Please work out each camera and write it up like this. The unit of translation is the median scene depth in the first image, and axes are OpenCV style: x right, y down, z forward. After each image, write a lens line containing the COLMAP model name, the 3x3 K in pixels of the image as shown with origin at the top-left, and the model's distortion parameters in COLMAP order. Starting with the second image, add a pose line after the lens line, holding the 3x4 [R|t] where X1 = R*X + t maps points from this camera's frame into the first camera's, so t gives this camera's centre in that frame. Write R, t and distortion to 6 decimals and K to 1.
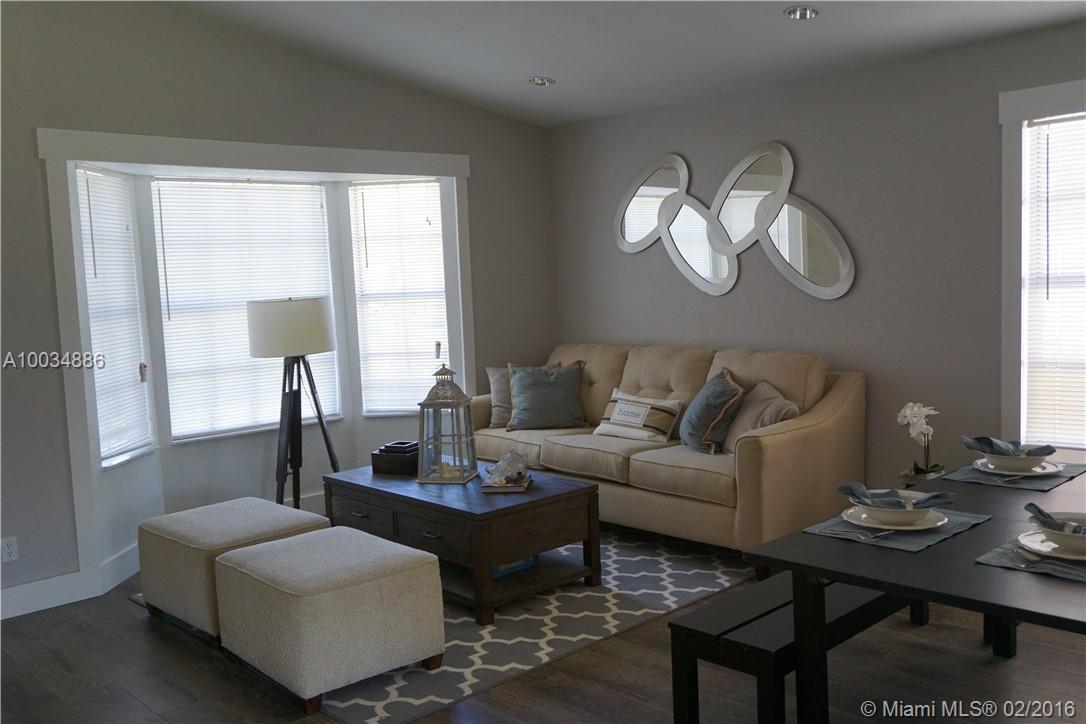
lens RADIAL K [[986.4, 0, 543.0], [0, 986.4, 362.0], [0, 0, 1]] dist [0.000252, -0.001984]
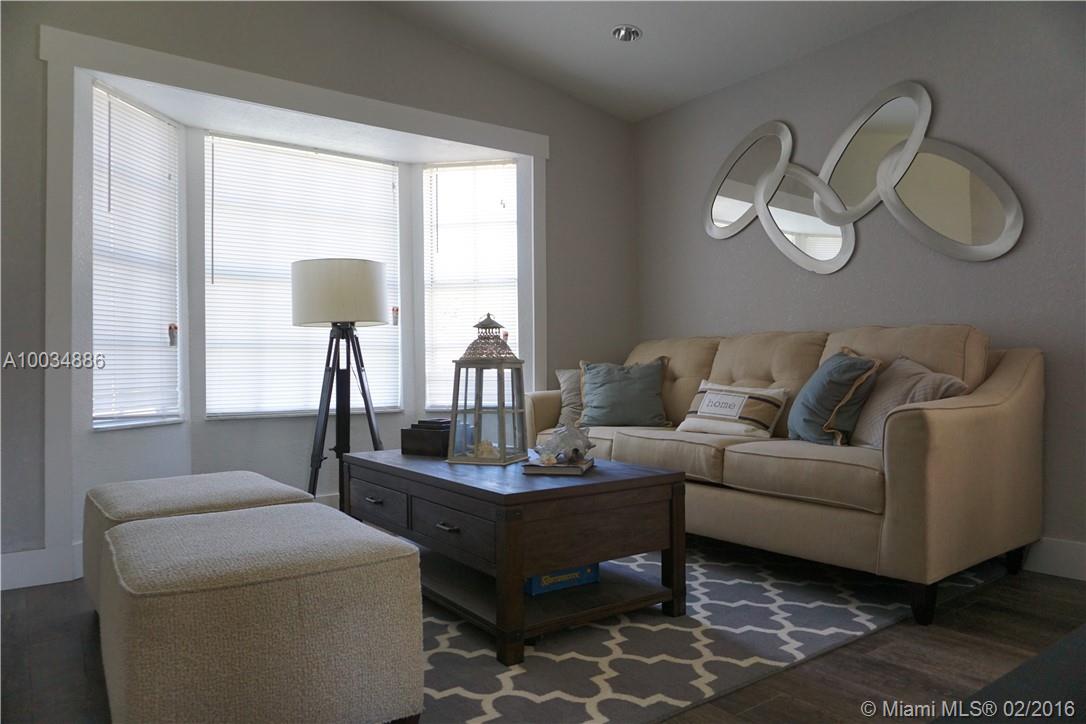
lens RADIAL K [[725.4, 0, 543.0], [0, 725.4, 362.0], [0, 0, 1]] dist [-0.050967, 0.036323]
pose [[0.991759, 0.029854, -0.124592, 0.014925], [-0.042789, 0.993816, -0.102468, 0.093861], [0.120762, 0.106955, 0.986903, 0.418084]]
